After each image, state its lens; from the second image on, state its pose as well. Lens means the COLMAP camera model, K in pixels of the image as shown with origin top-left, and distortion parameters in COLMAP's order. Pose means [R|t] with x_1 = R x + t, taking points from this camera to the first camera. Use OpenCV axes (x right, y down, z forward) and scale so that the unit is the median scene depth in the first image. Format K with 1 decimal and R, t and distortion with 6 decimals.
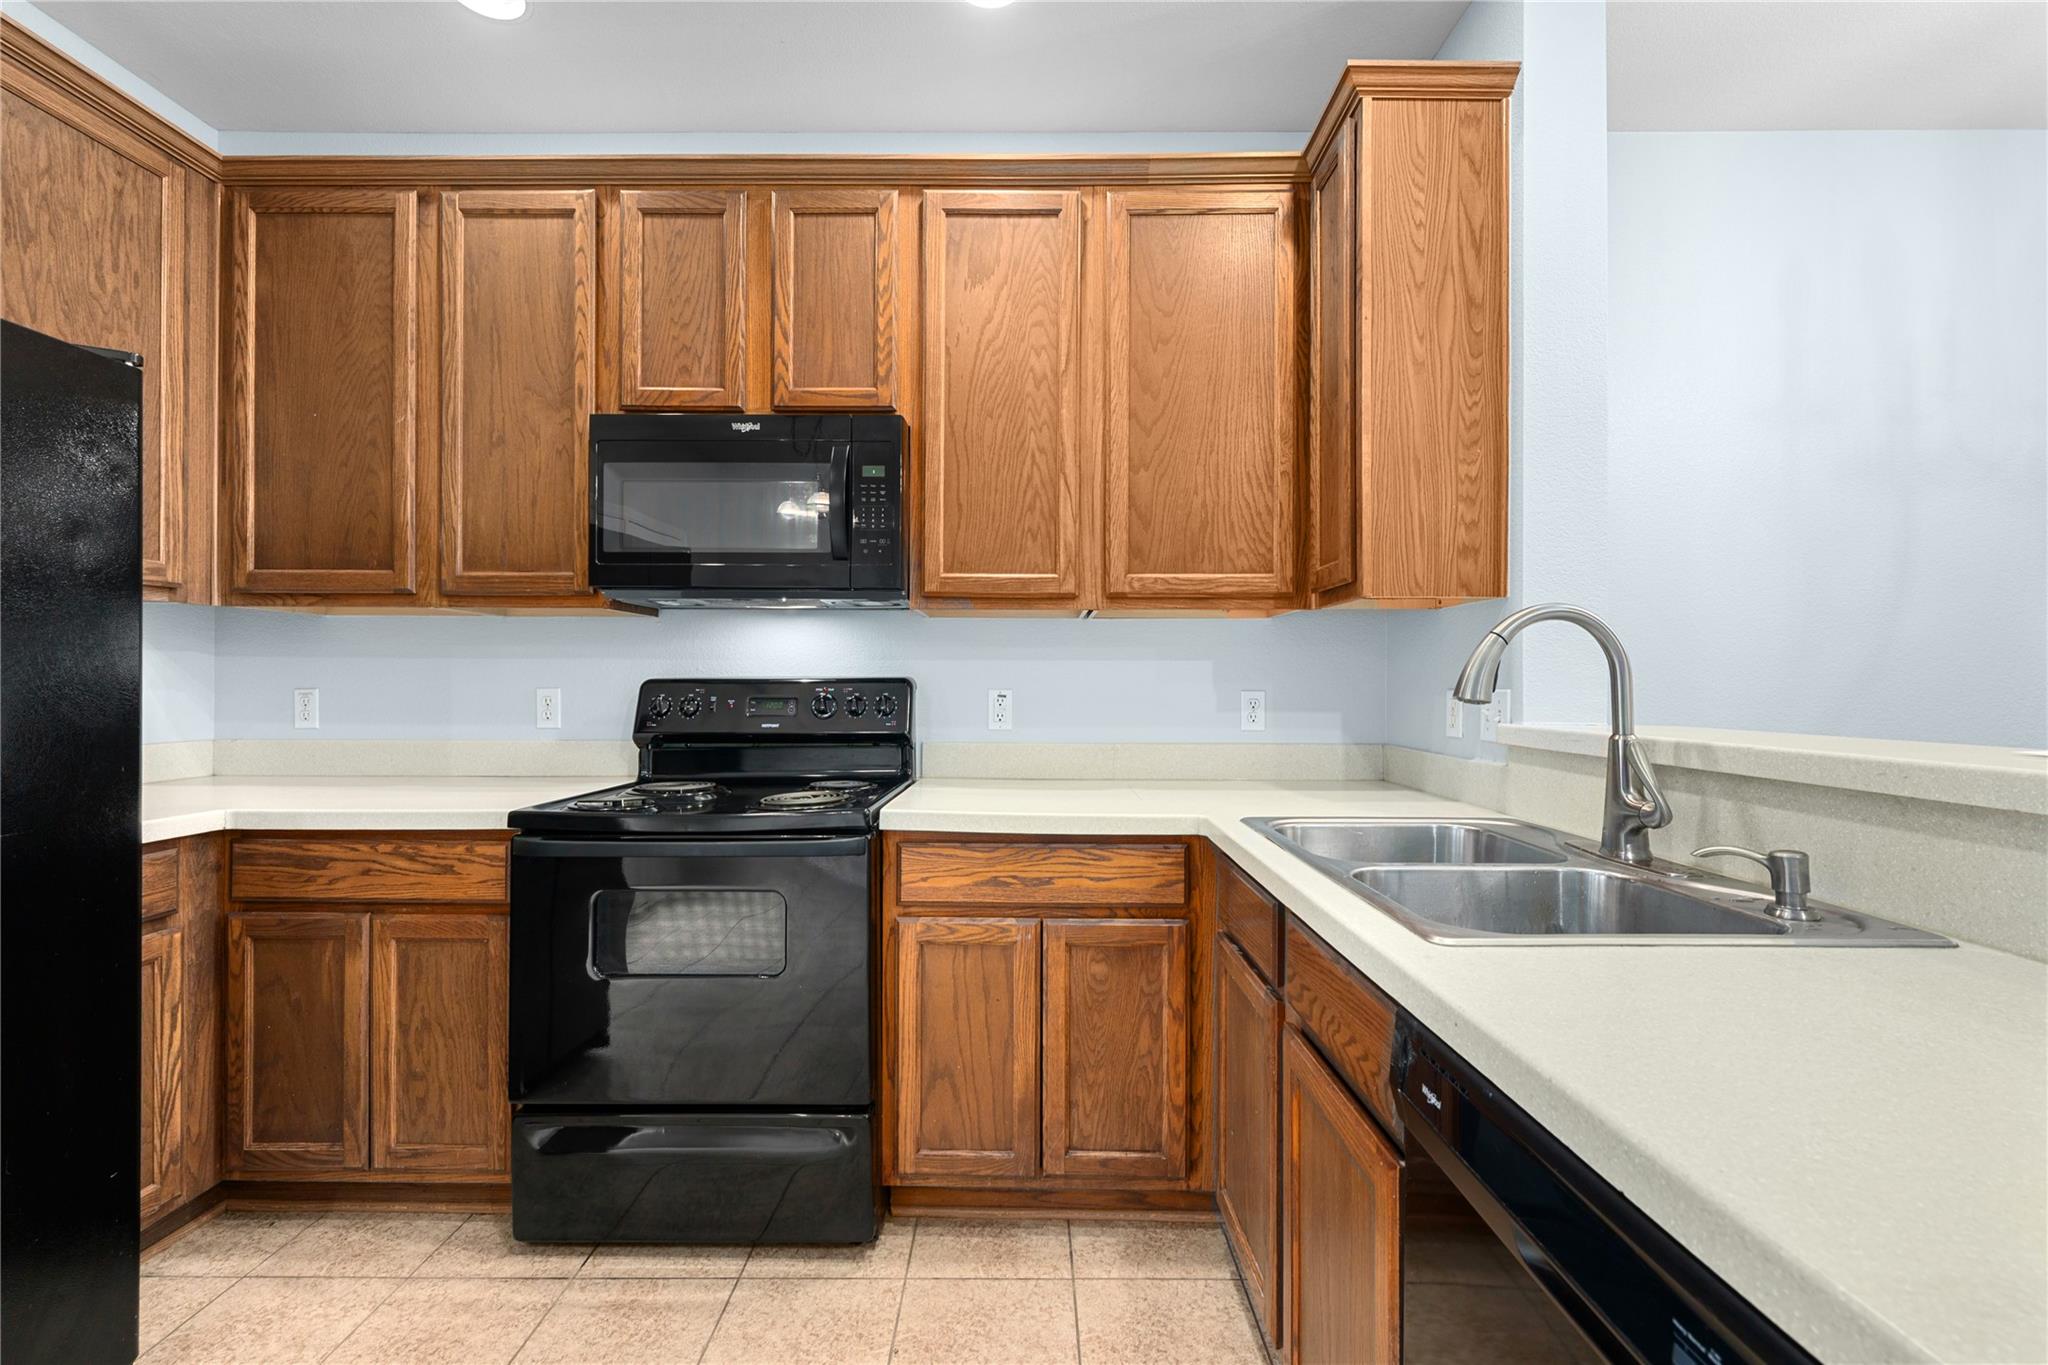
lens RADIAL K [[862.3, 0, 1037.3], [0, 862.3, 677.8], [0, 0, 1]] dist [0.001064, 0.000582]
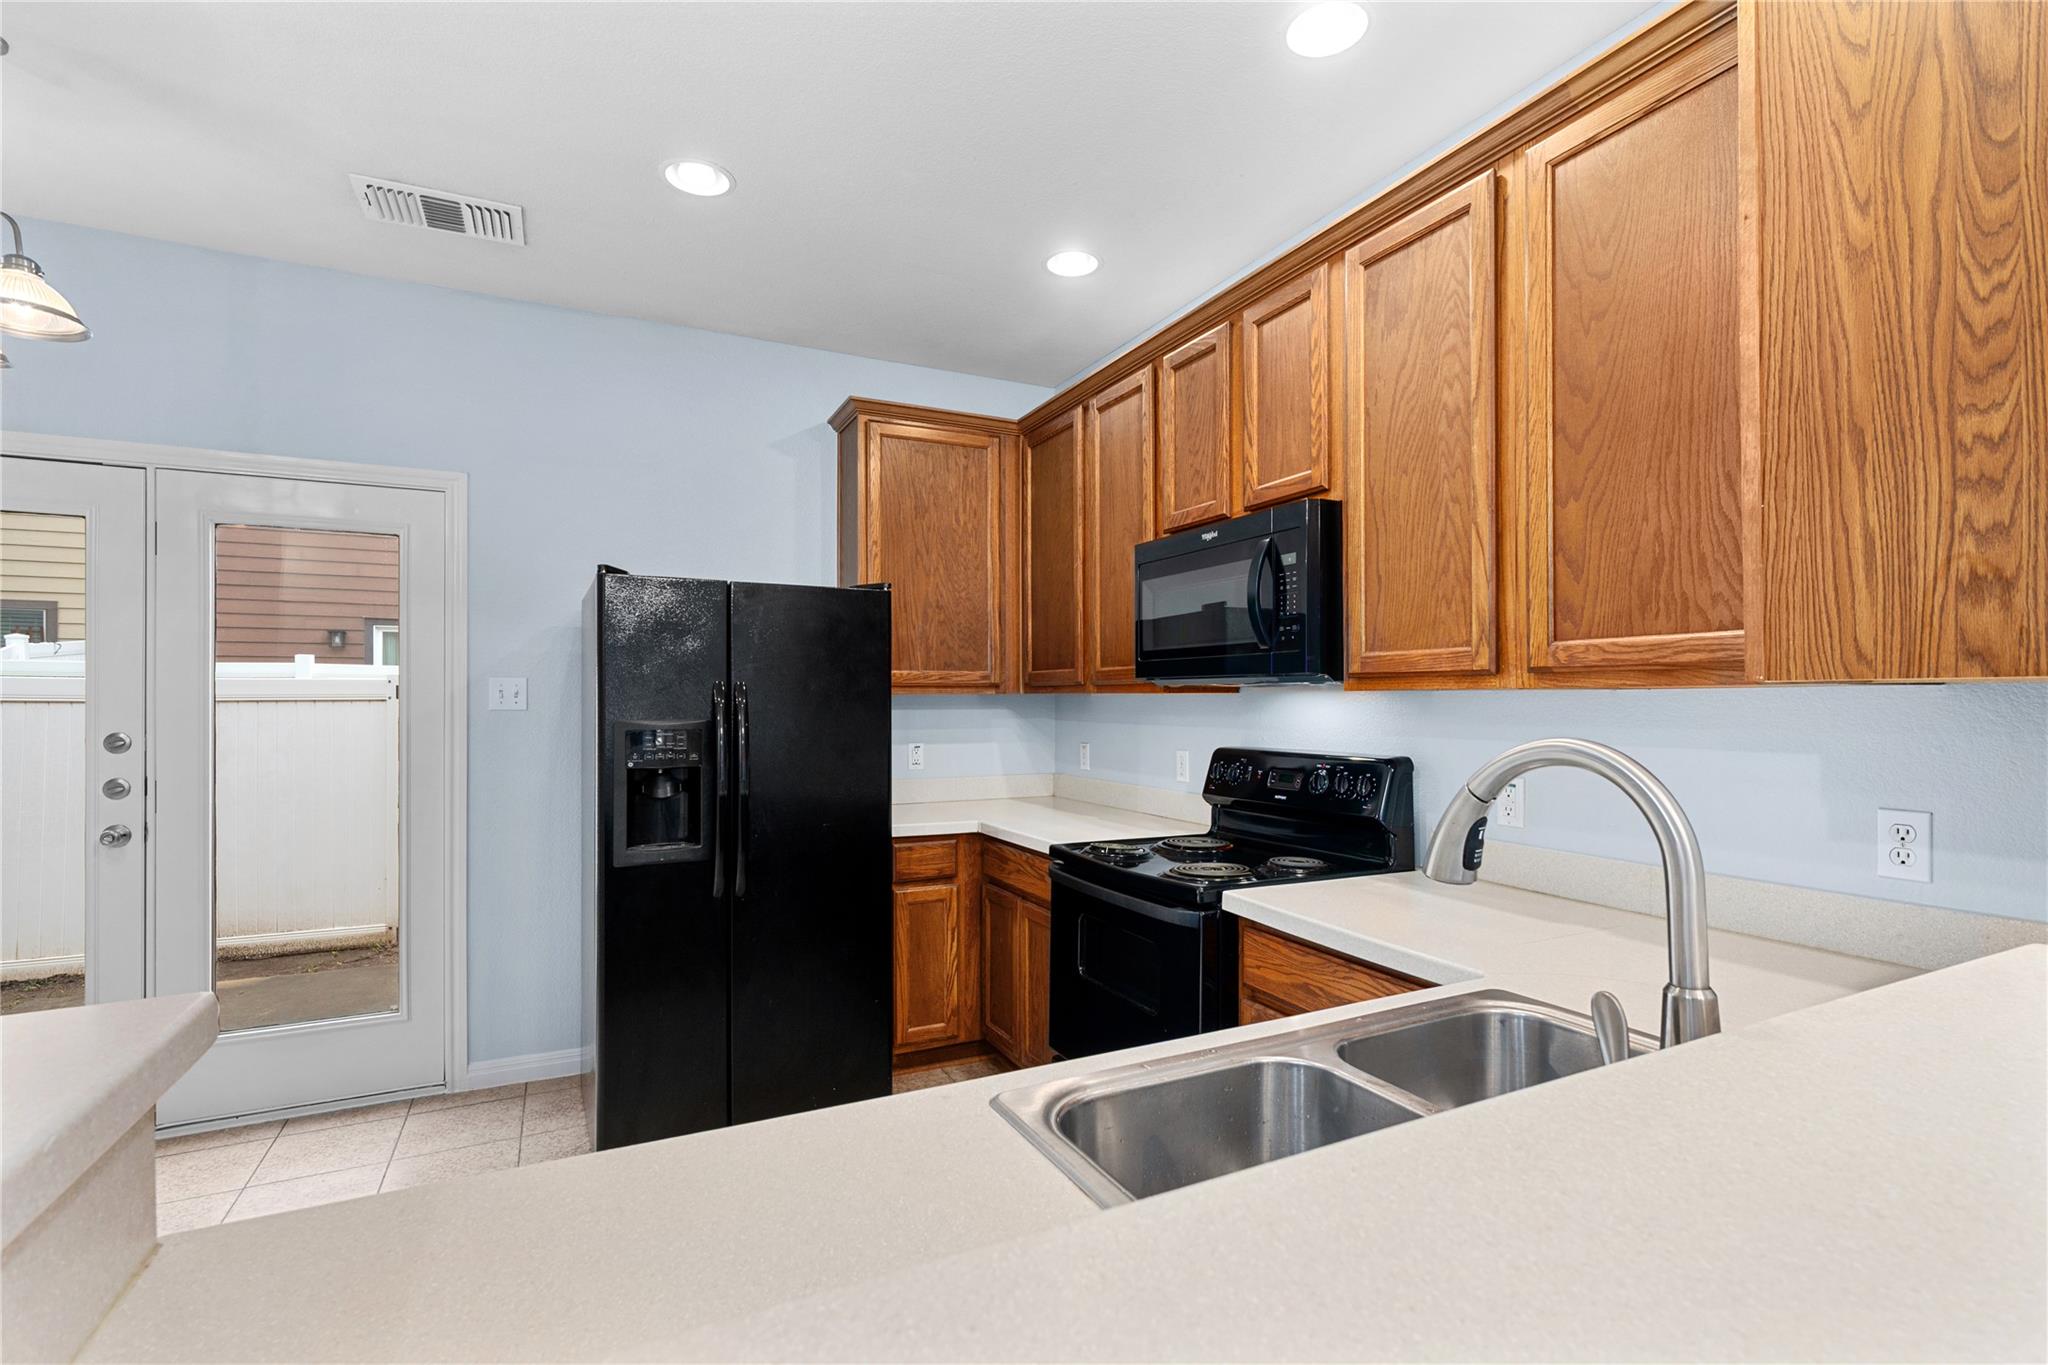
lens RADIAL K [[933.2, 0, 1034.9], [0, 933.2, 701.3], [0, 0, 1]] dist [-0.014681, 0.001282]
pose [[0.447675, -0.000279, -0.894196, 0.635668], [0.002699, 0.999996, 0.001039, -0.071184], [0.894192, -0.002879, 0.447674, 0.233303]]
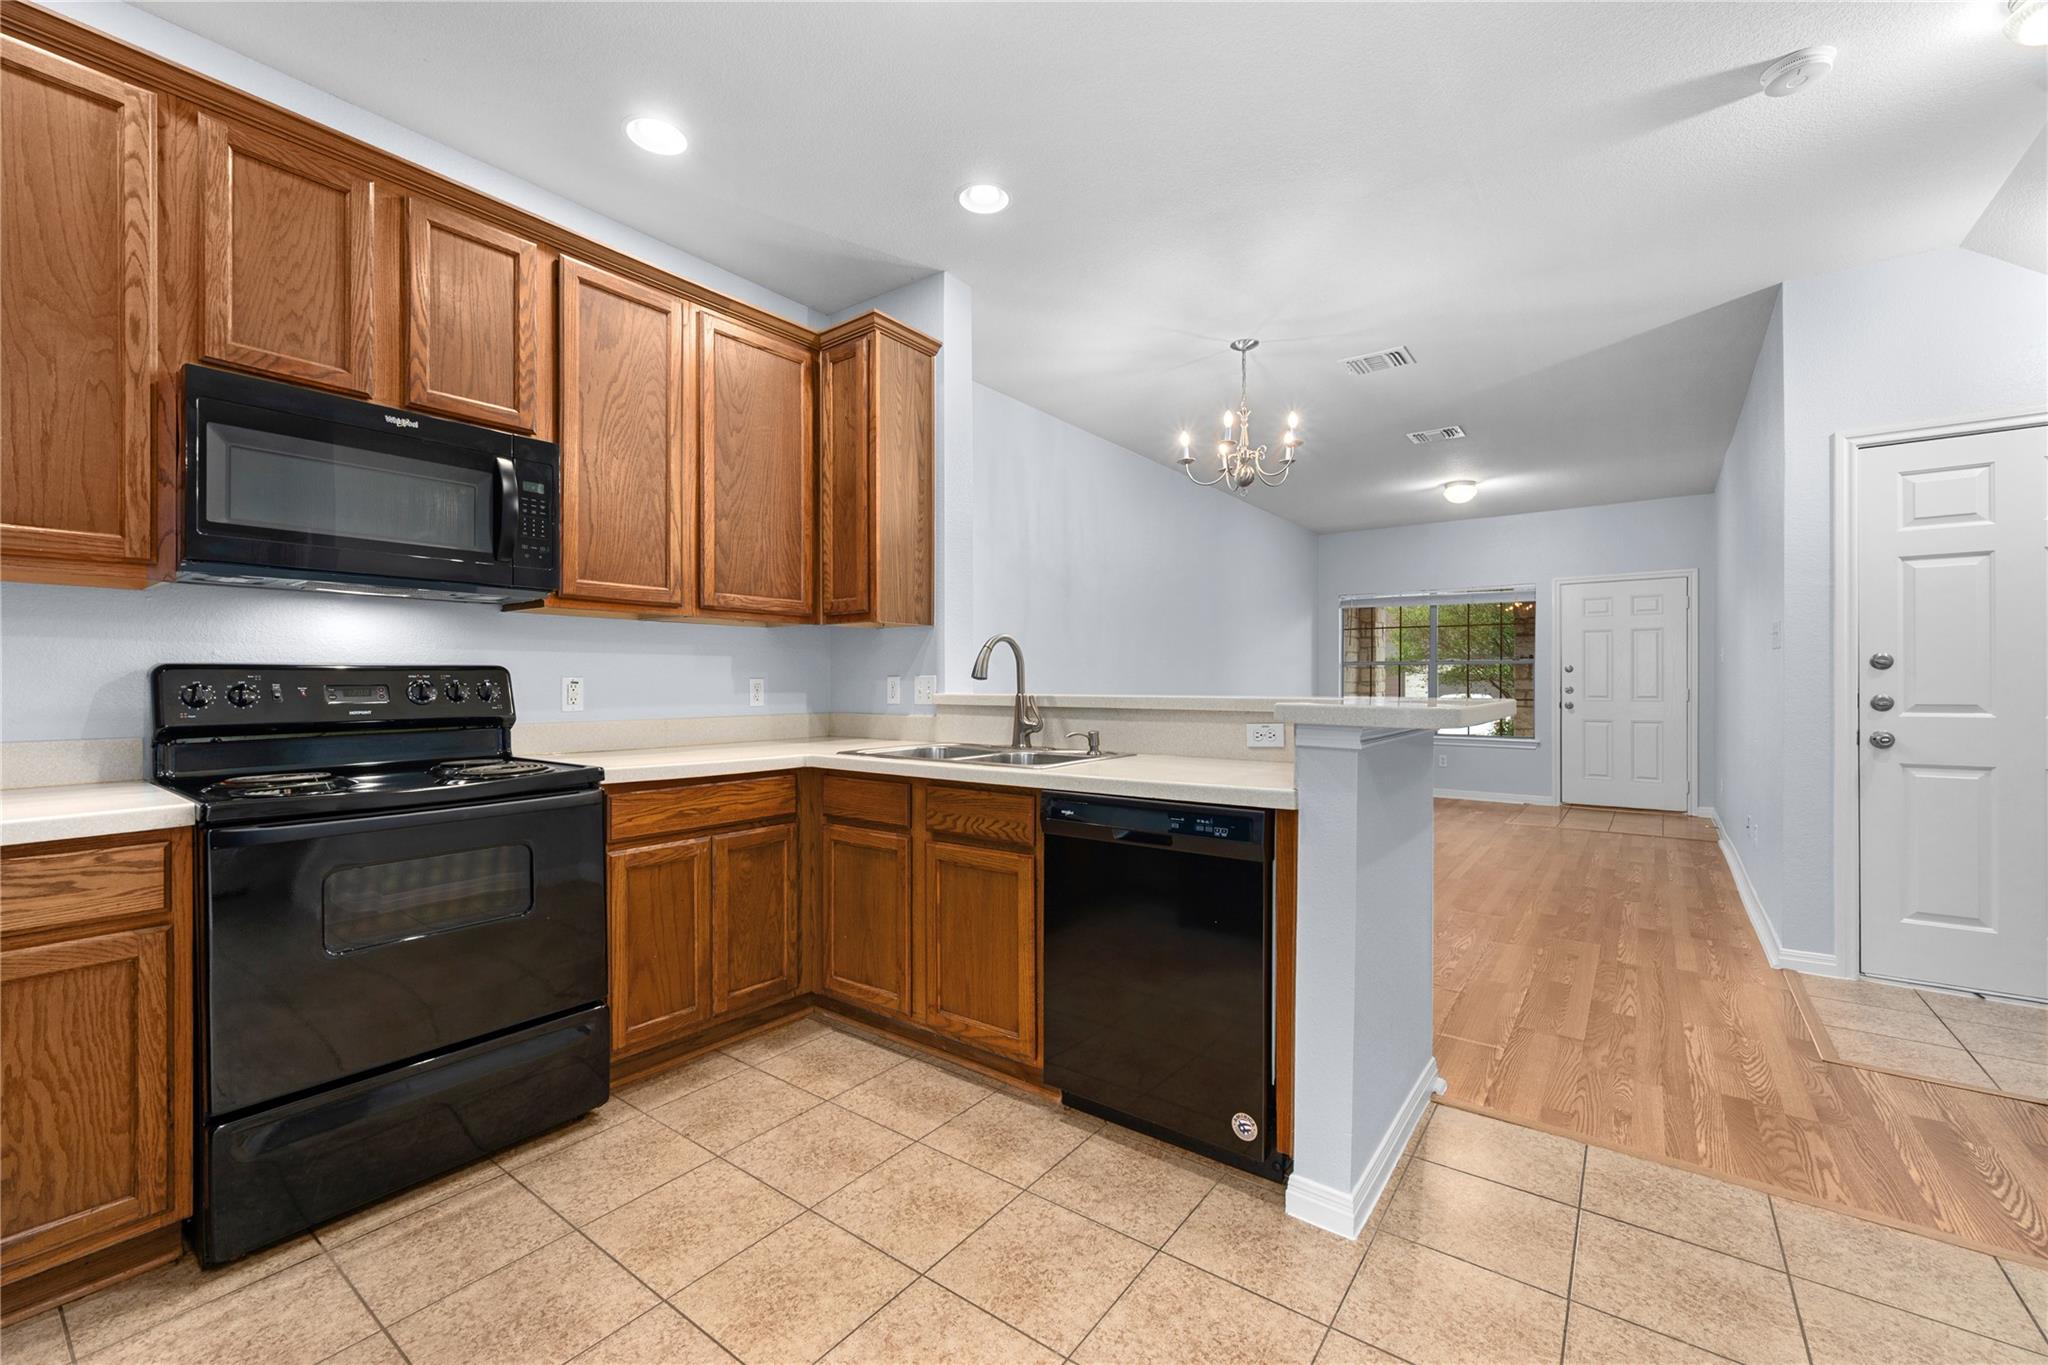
lens RADIAL K [[801.4, 0, 1014.8], [0, 801.4, 686.1], [0, 0, 1]] dist [-0.003929, 0.000342]
pose [[0.611005, -0.007375, 0.791593, -0.627021], [-0.000396, 0.999954, 0.009622, 0.017296], [-0.791627, -0.006193, 0.610973, -0.168417]]
